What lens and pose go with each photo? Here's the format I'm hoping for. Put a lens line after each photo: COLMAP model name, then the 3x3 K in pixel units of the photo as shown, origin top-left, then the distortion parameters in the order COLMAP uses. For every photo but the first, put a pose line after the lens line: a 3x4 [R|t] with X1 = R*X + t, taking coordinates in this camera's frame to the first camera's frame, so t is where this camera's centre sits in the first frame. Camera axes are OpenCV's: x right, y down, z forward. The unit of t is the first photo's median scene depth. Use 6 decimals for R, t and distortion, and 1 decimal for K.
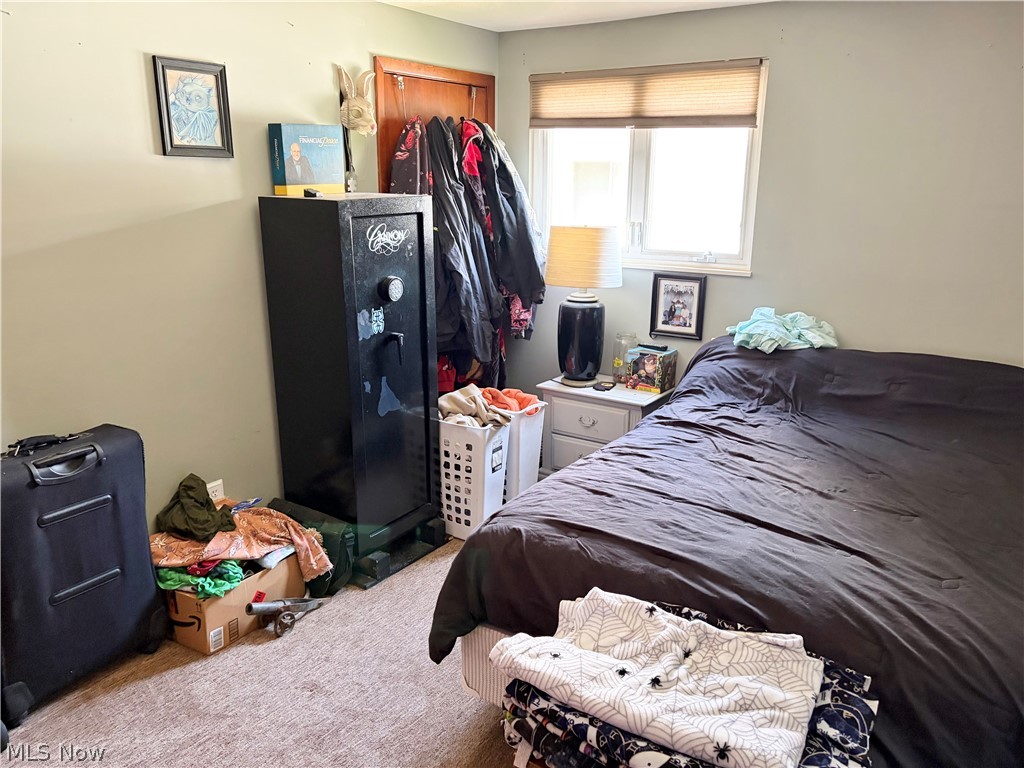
lens RADIAL K [[768.3, 0, 512.5], [0, 768.3, 381.6], [0, 0, 1]] dist [0.044921, -0.043331]
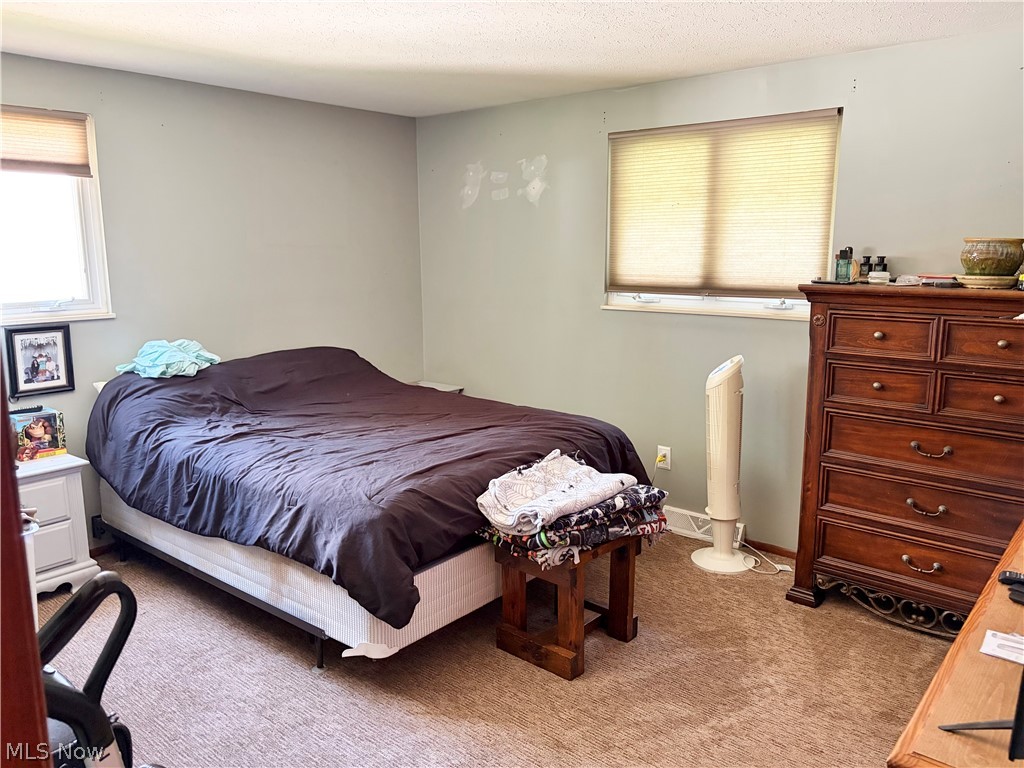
lens RADIAL K [[768.3, 0, 512.5], [0, 768.3, 383.8], [0, 0, 1]] dist [0.044921, -0.043331]
pose [[0.103336, -0.183903, 0.977498, -0.703573], [0.257917, 0.954098, 0.152235, -0.073253], [-0.960625, 0.236382, 0.146024, 0.358561]]
